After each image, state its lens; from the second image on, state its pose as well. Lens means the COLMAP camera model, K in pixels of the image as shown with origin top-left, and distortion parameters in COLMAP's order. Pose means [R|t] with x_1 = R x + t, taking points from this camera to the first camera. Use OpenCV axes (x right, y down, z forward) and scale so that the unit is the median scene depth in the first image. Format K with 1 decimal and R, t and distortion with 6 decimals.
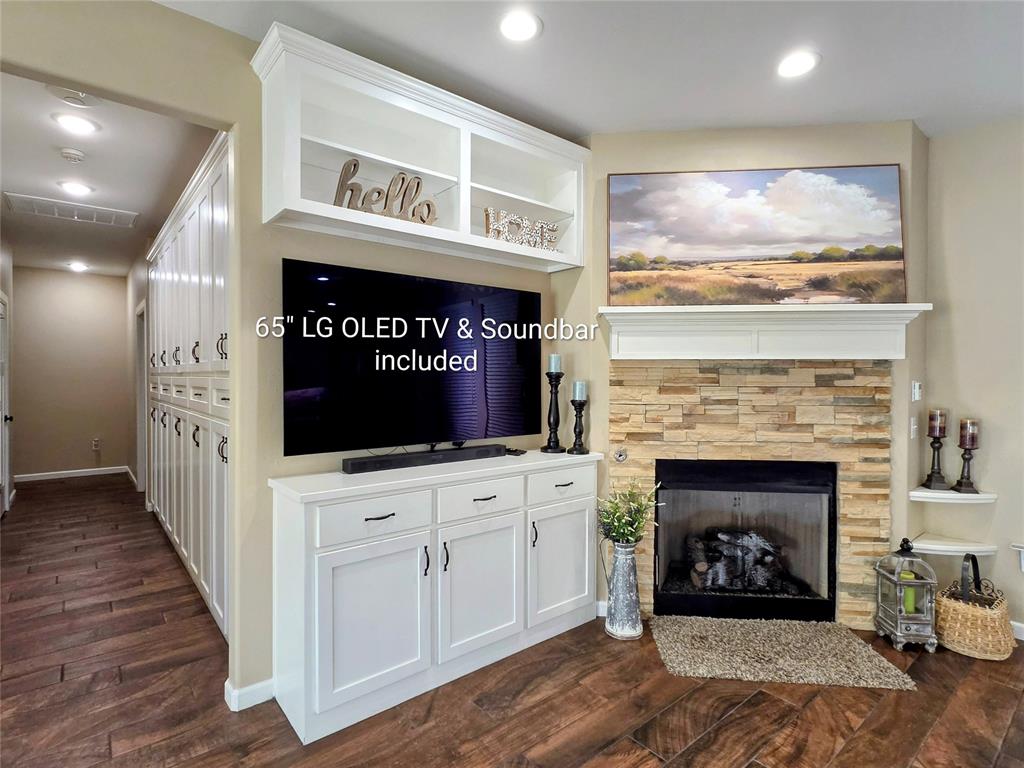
lens RADIAL K [[507.6, 0, 512.4], [0, 507.6, 381.9], [0, 0, 1]] dist [0.001102, 0.001511]
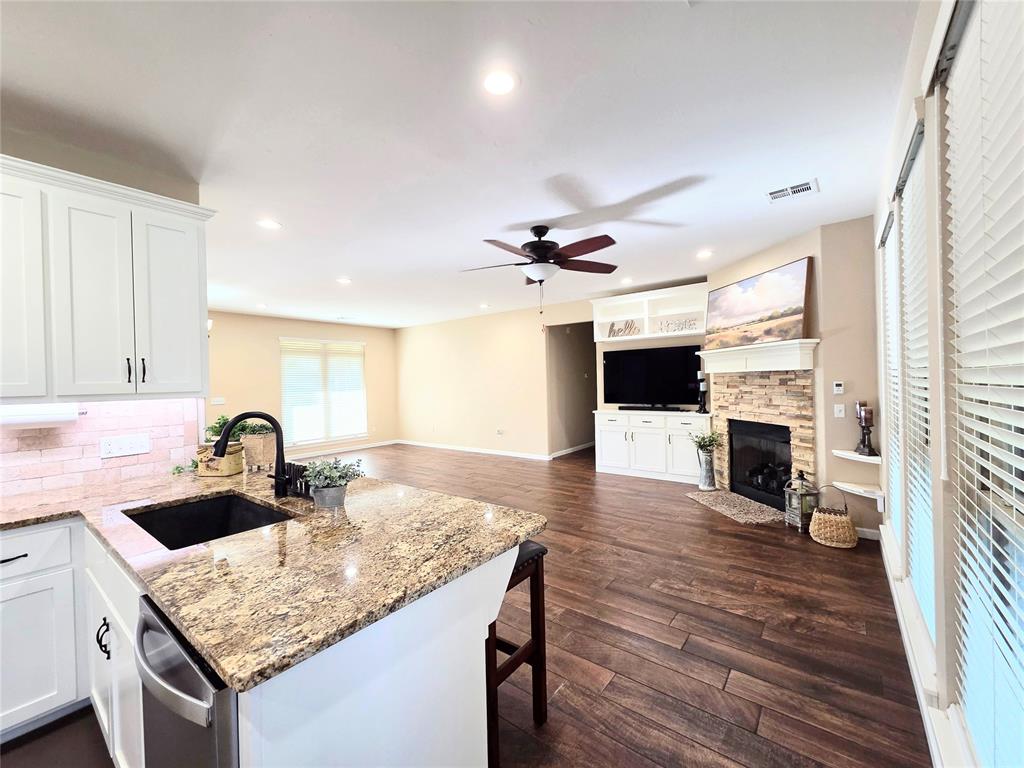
lens RADIAL K [[426.6, 0, 509.1], [0, 426.6, 382.7], [0, 0, 1]] dist [0.000426, 0.000214]
pose [[0.209190, -0.003921, -0.977867, 1.937292], [0.018186, 0.999835, -0.000119, -0.017191], [0.977706, -0.017759, 0.209226, -0.301686]]
